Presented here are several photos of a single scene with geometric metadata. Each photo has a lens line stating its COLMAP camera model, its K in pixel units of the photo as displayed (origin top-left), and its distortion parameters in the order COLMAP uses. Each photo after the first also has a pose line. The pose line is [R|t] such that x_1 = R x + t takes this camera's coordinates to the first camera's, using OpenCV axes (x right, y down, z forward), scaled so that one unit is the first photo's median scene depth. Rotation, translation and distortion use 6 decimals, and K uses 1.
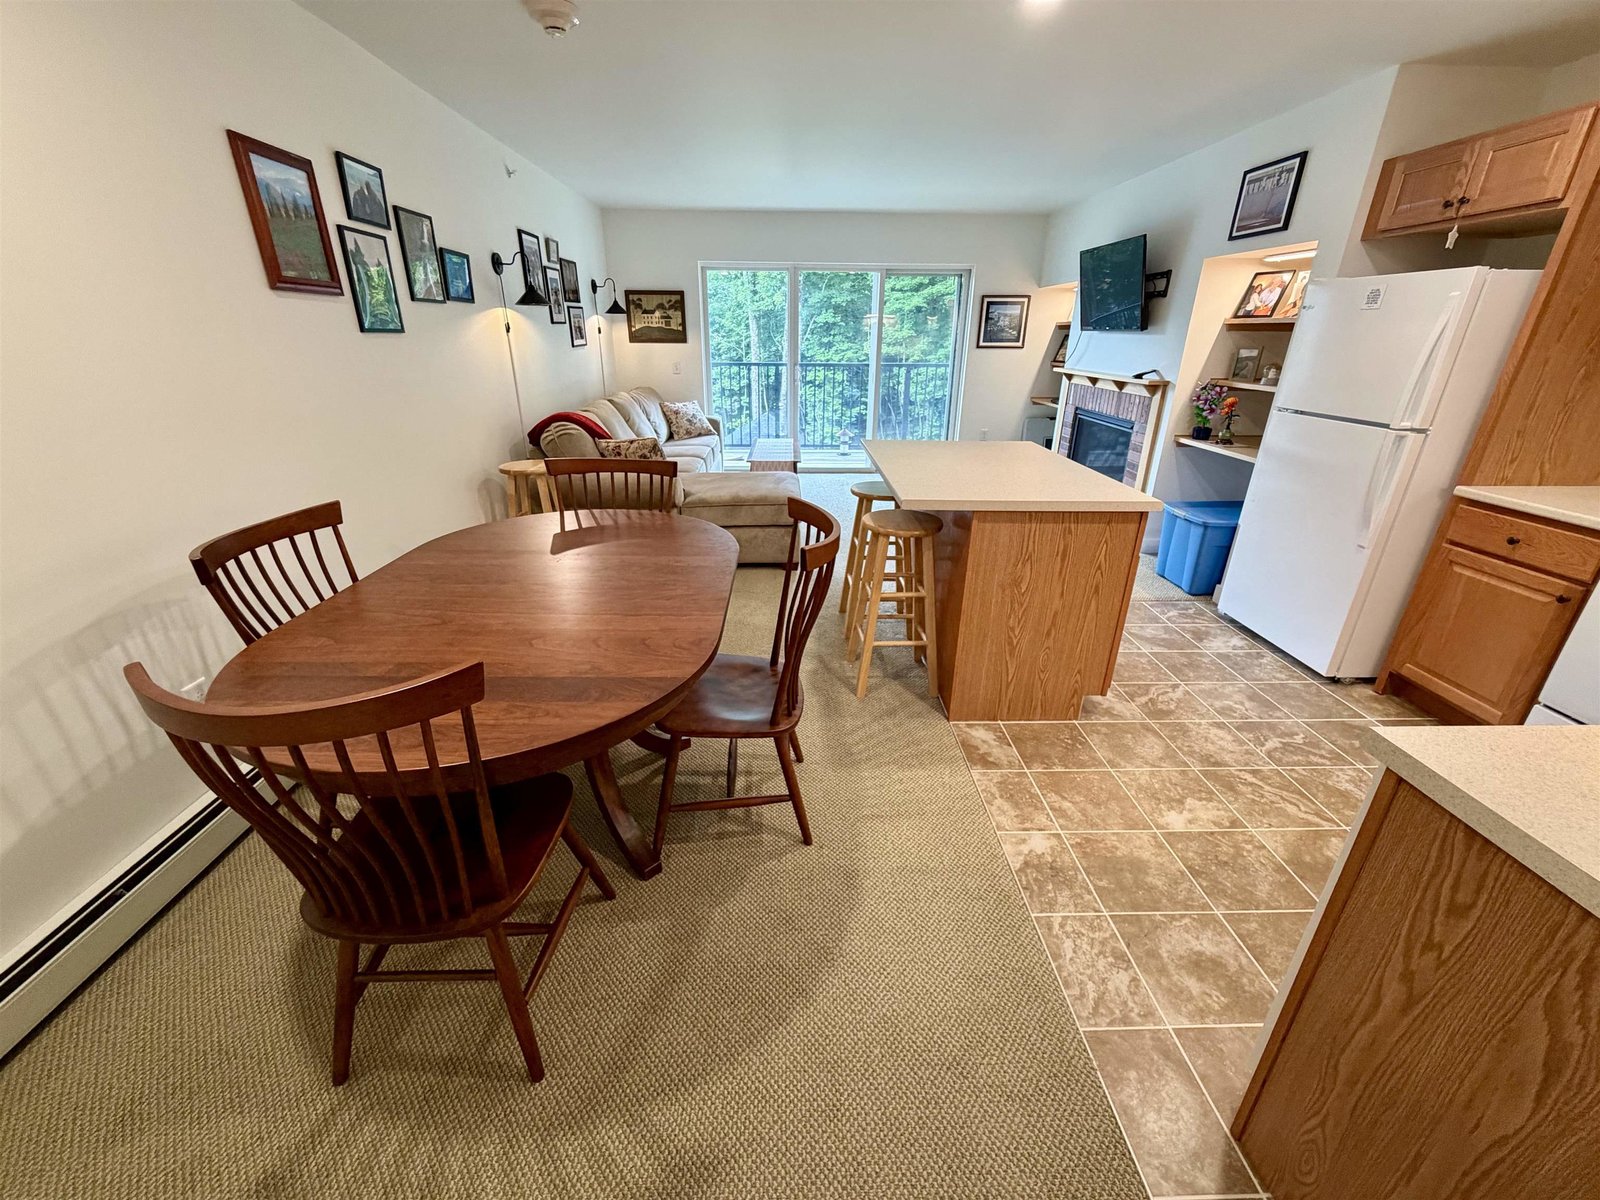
lens RADIAL K [[637.5, 0, 801.8], [0, 637.5, 598.9], [0, 0, 1]] dist [0.000648, -0.000317]
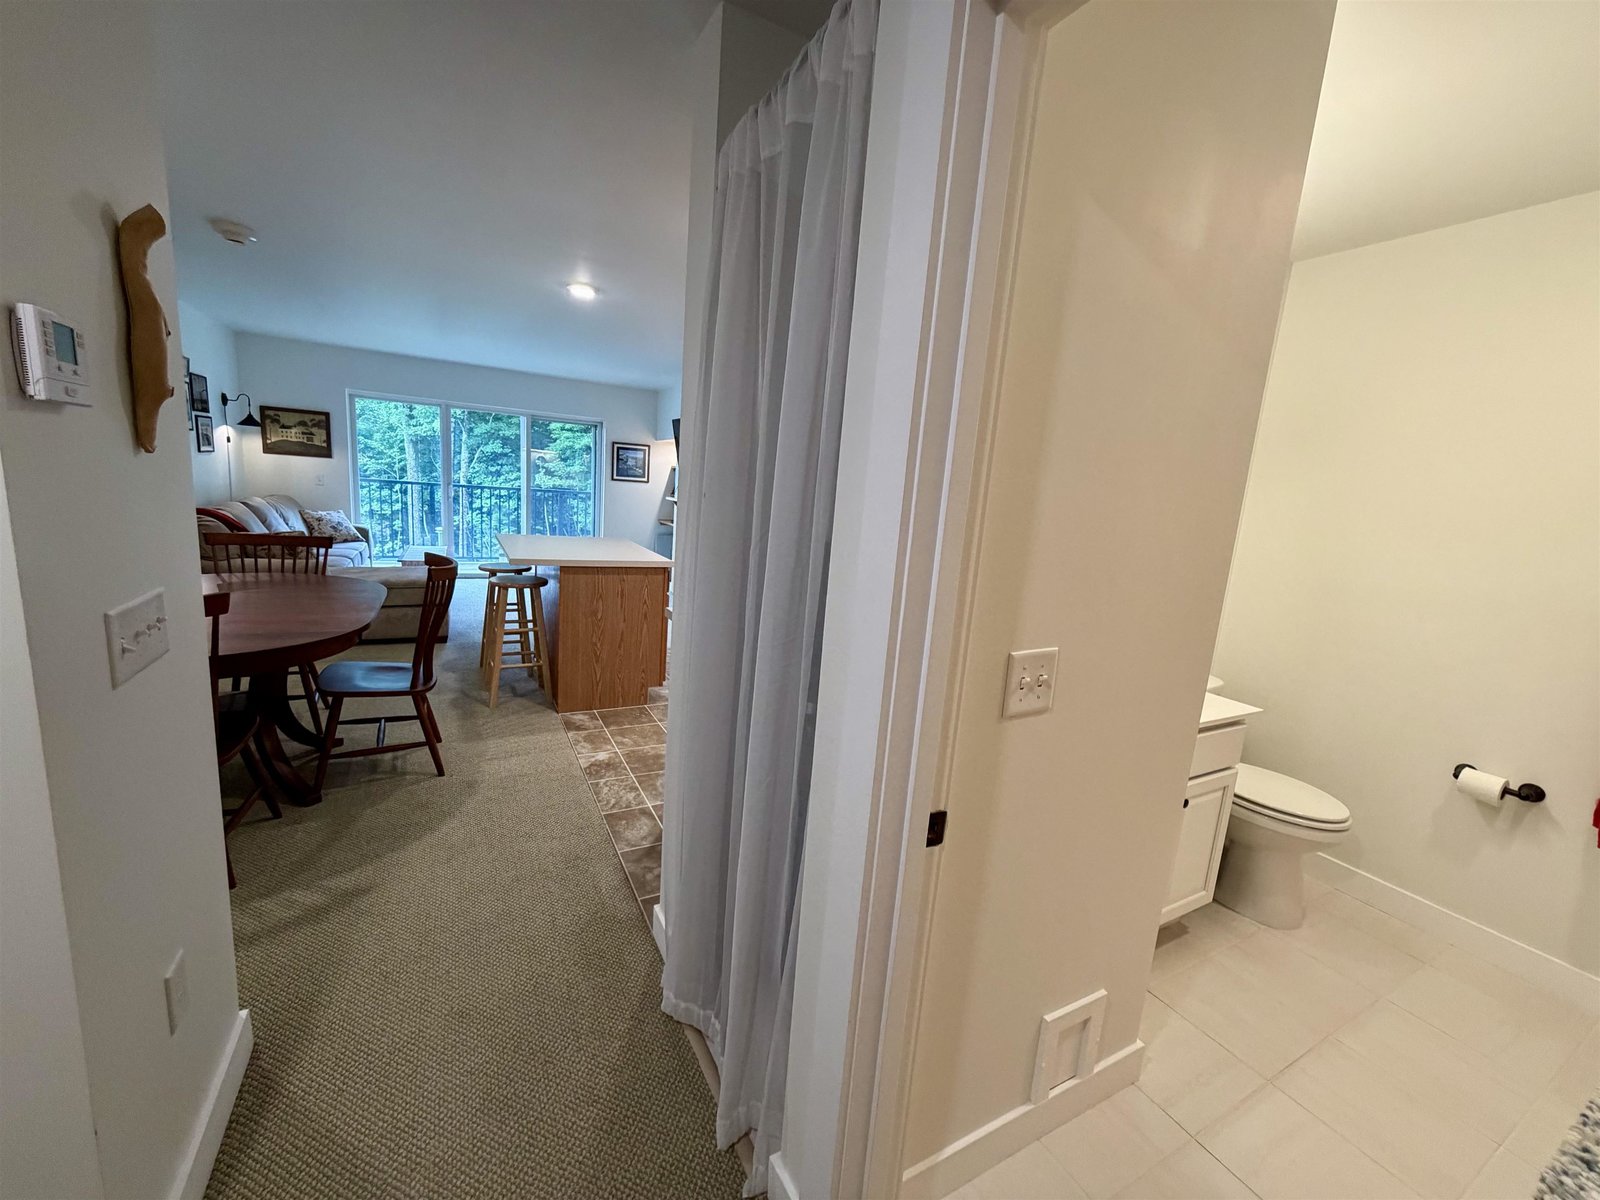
lens RADIAL K [[637.5, 0, 802.8], [0, 637.5, 596.7], [0, 0, 1]] dist [0.000648, -0.000317]
pose [[0.888334, -0.019028, 0.458804, 0.049717], [0.111721, 0.978075, -0.175750, 0.193953], [-0.445401, 0.207383, 0.870983, -0.446448]]
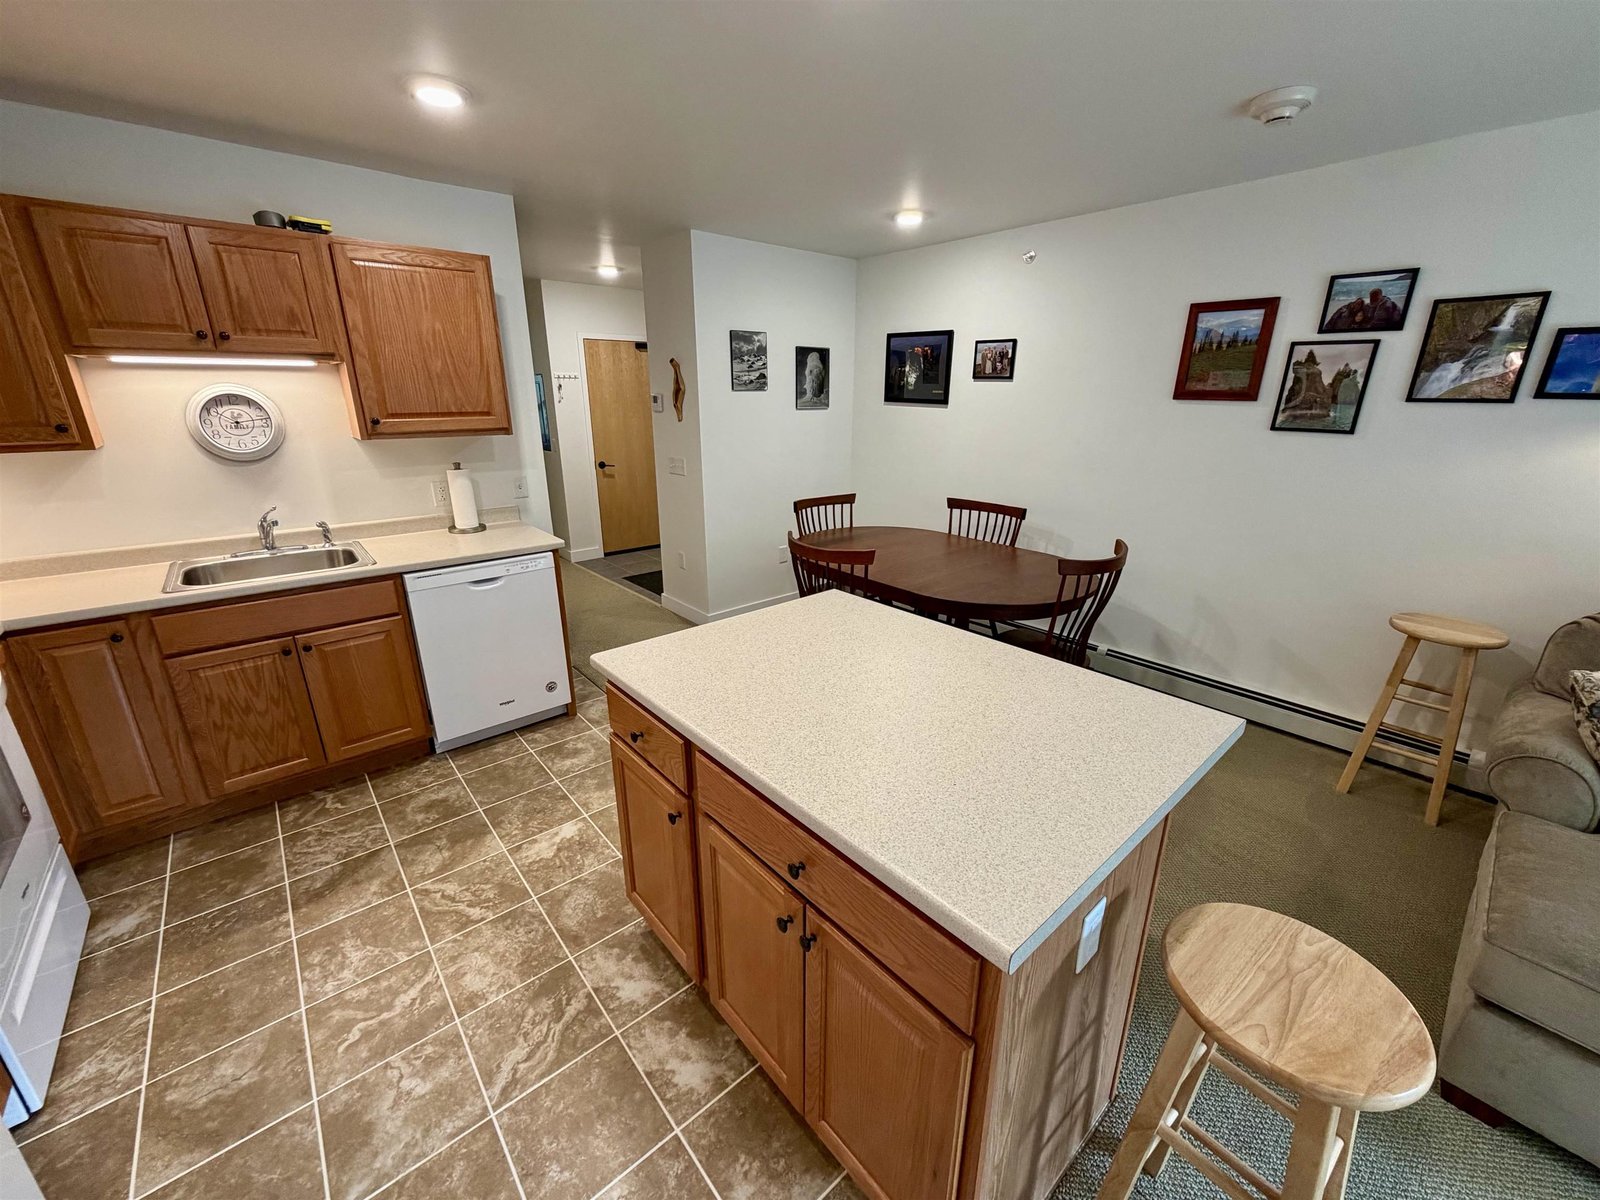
lens RADIAL K [[637.5, 0, 801.8], [0, 637.5, 599.8], [0, 0, 1]] dist [0.000648, -0.000317]
pose [[-0.772694, 0.186337, -0.606813, 0.553919], [-0.255551, 0.783741, 0.566077, -0.475828], [0.581066, 0.592476, -0.557974, 1.032334]]
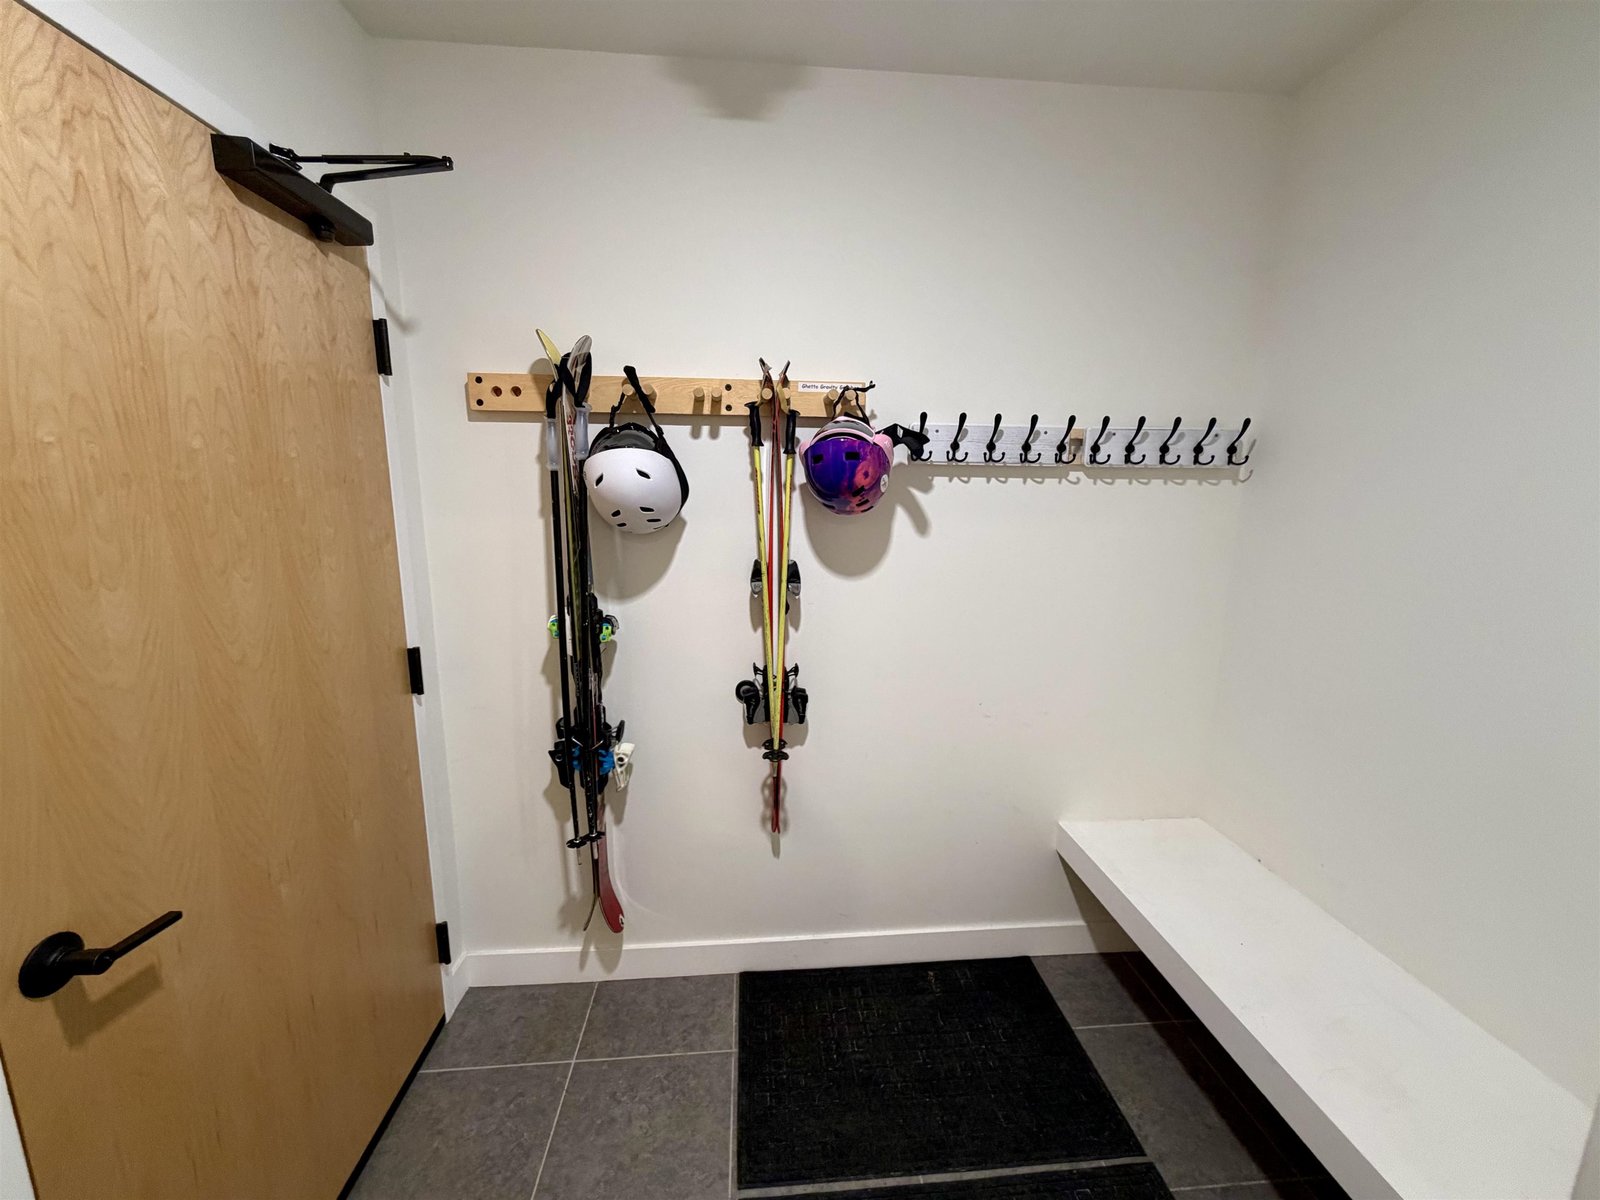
lens RADIAL K [[637.5, 0, 802.5], [0, 637.5, 599.0], [0, 0, 1]] dist [0.000648, -0.000317]
pose [[0.058958, 0.170035, -0.983673, 0.027641], [-0.393510, 0.909555, 0.133638, 0.155297], [0.917428, 0.379206, 0.120537, -0.399168]]
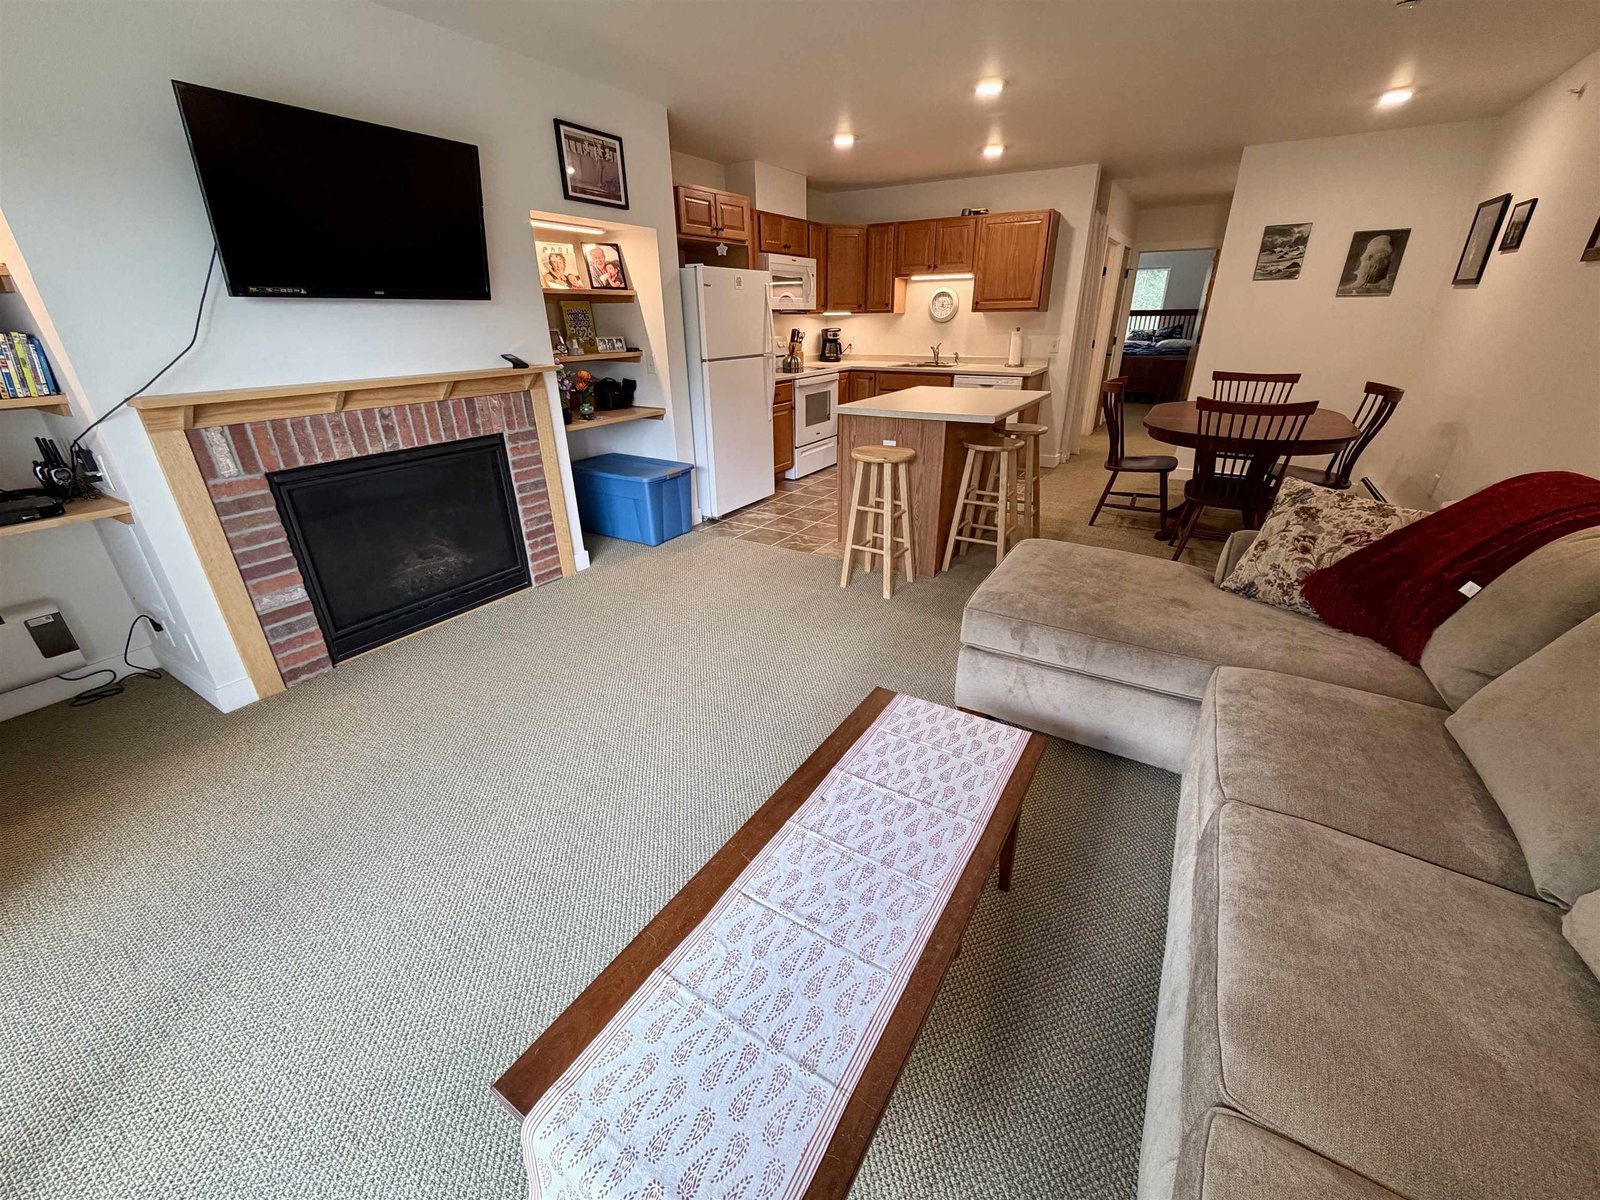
lens RADIAL K [[637.5, 0, 802.0], [0, 637.5, 599.4], [0, 0, 1]] dist [0.000648, -0.000317]
pose [[-0.840084, -0.221817, 0.495032, -0.194122], [0.213031, 0.704354, 0.677129, -0.765284], [-0.498876, 0.674302, -0.544462, 1.858476]]
